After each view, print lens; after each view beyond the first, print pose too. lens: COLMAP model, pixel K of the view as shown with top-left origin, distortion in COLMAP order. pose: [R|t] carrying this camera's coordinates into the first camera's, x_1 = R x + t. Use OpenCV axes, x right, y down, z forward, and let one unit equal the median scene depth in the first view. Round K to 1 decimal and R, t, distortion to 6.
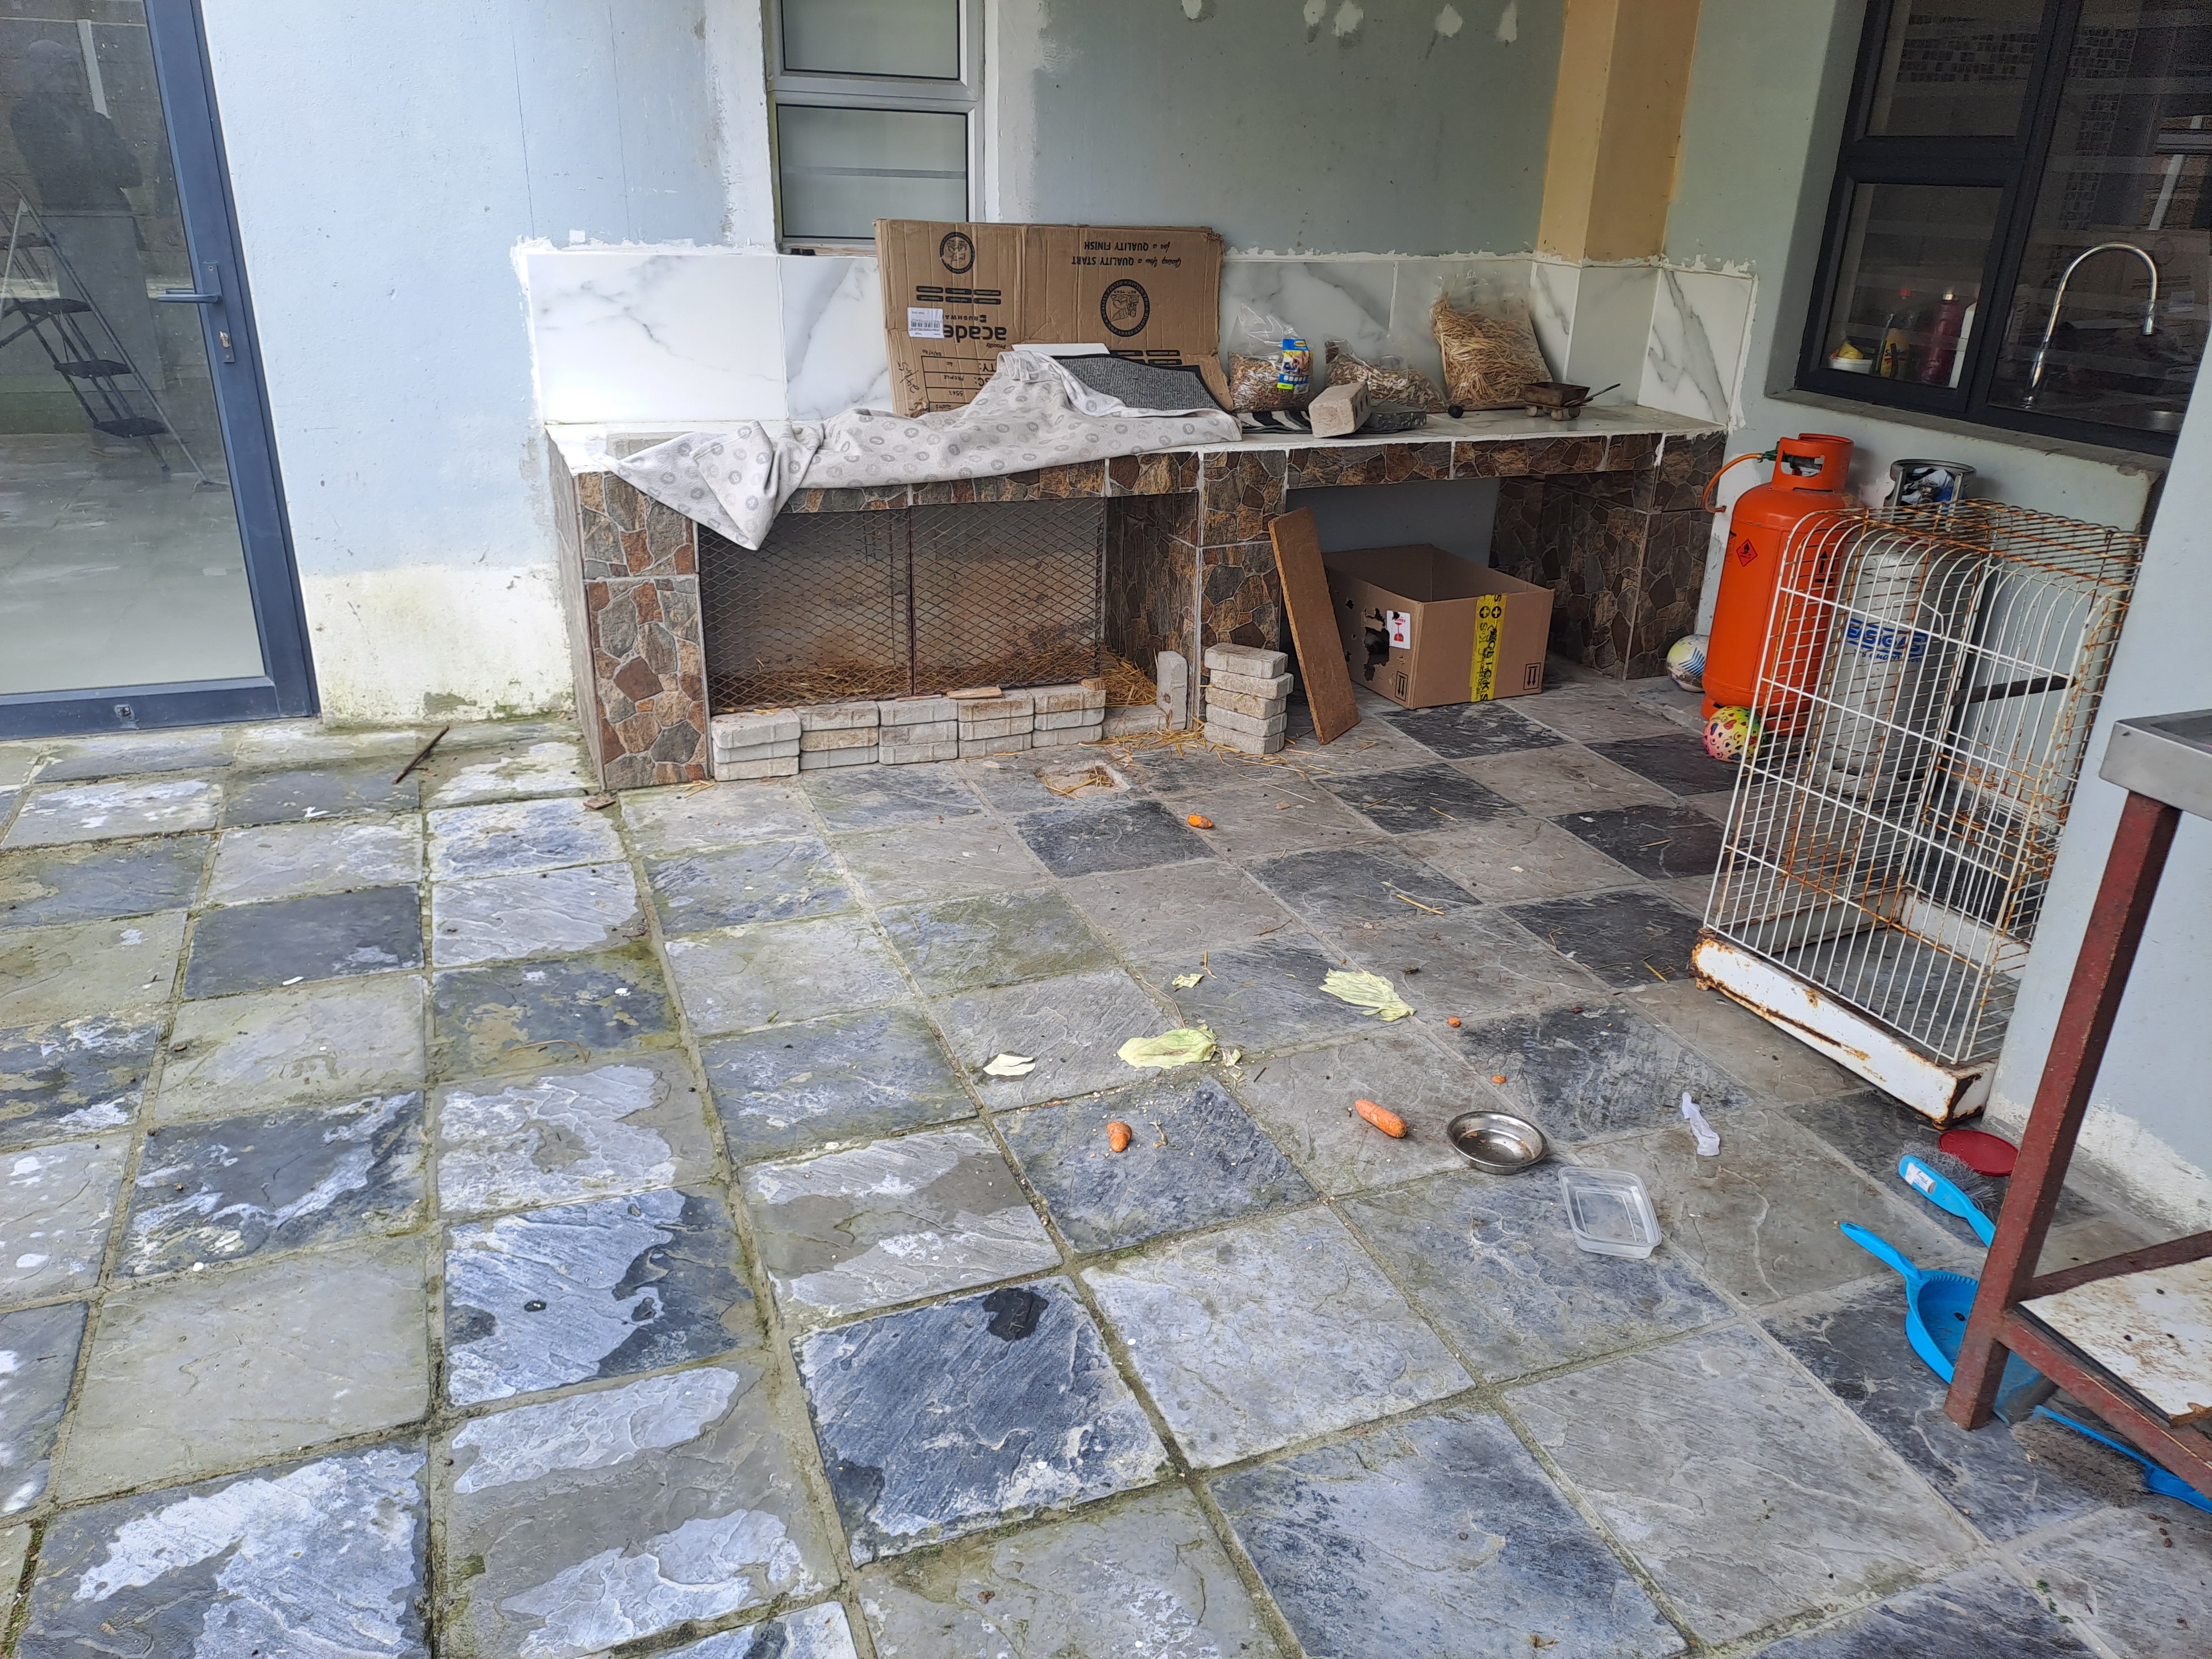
lens RADIAL K [[1686.1, 0, 1098.6], [0, 1686.1, 842.5], [0, 0, 1]] dist [0.101771, -0.157459]
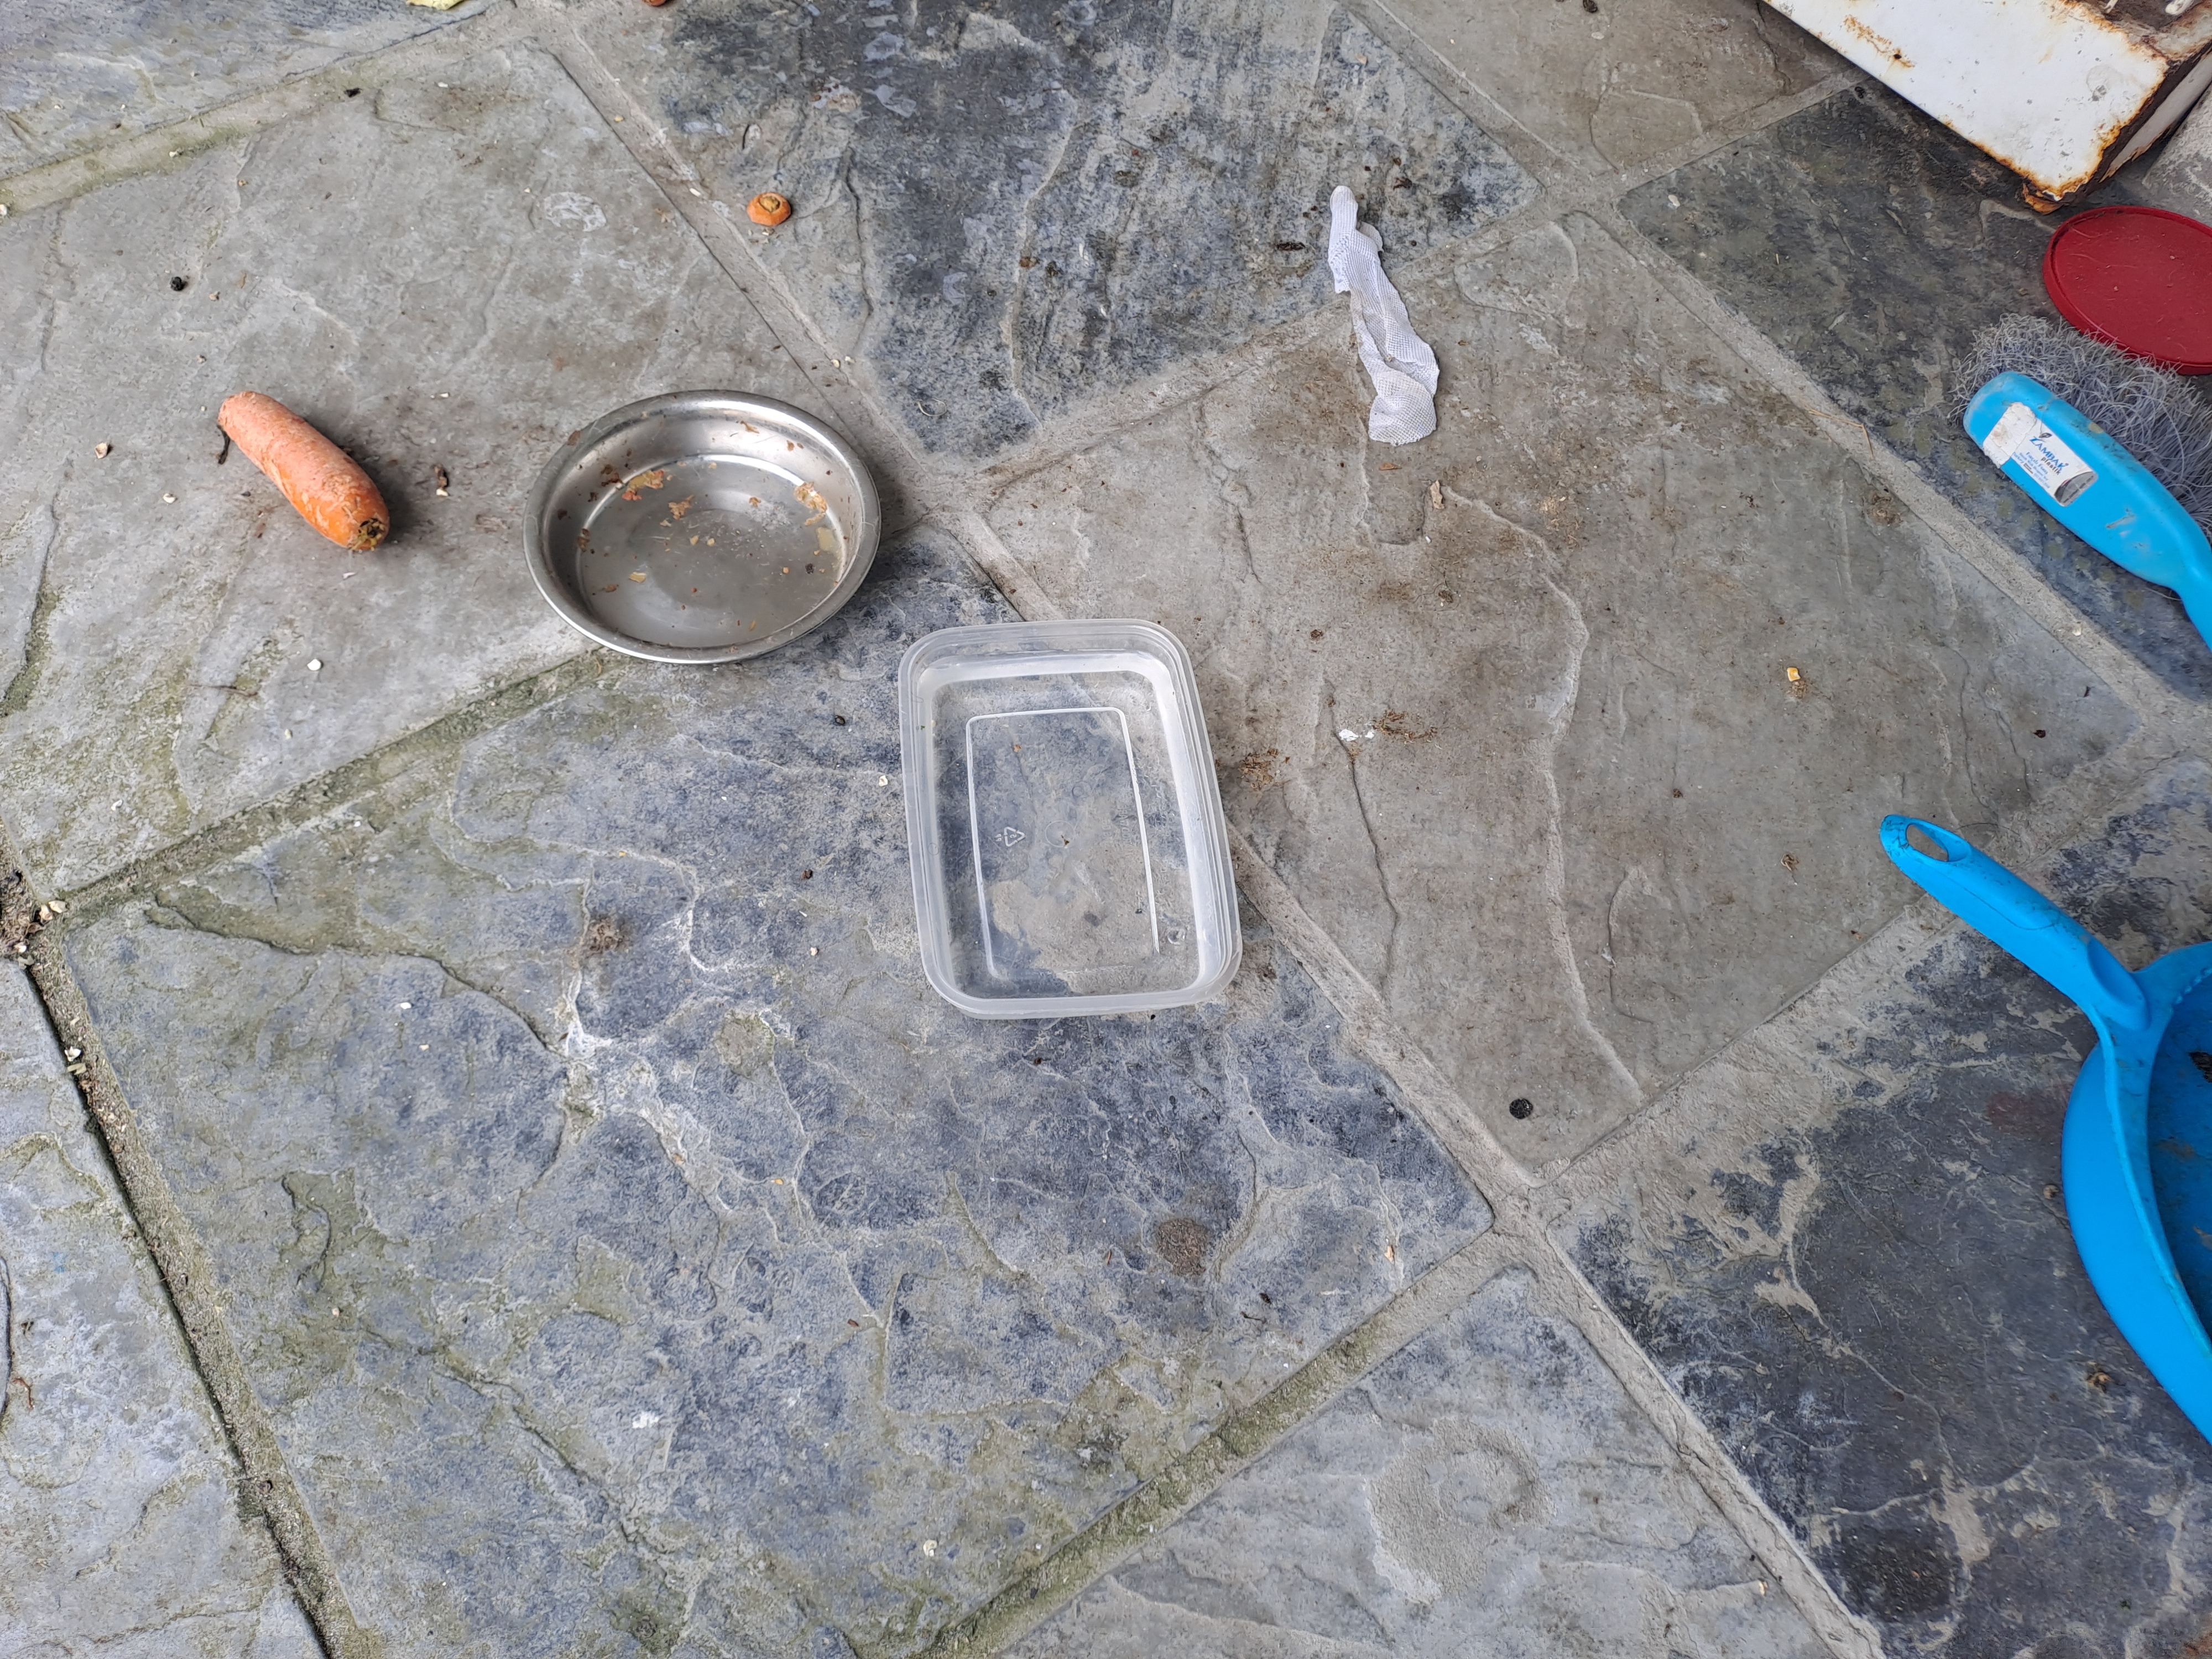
lens RADIAL K [[1686.1, 0, 1098.6], [0, 1686.1, 842.5], [0, 0, 1]] dist [0.101771, -0.157459]
pose [[0.973872, -0.181217, 0.136871, 0.243306], [0.061974, 0.791894, 0.607505, 0.048257], [-0.218478, -0.583150, 0.782434, 0.715105]]
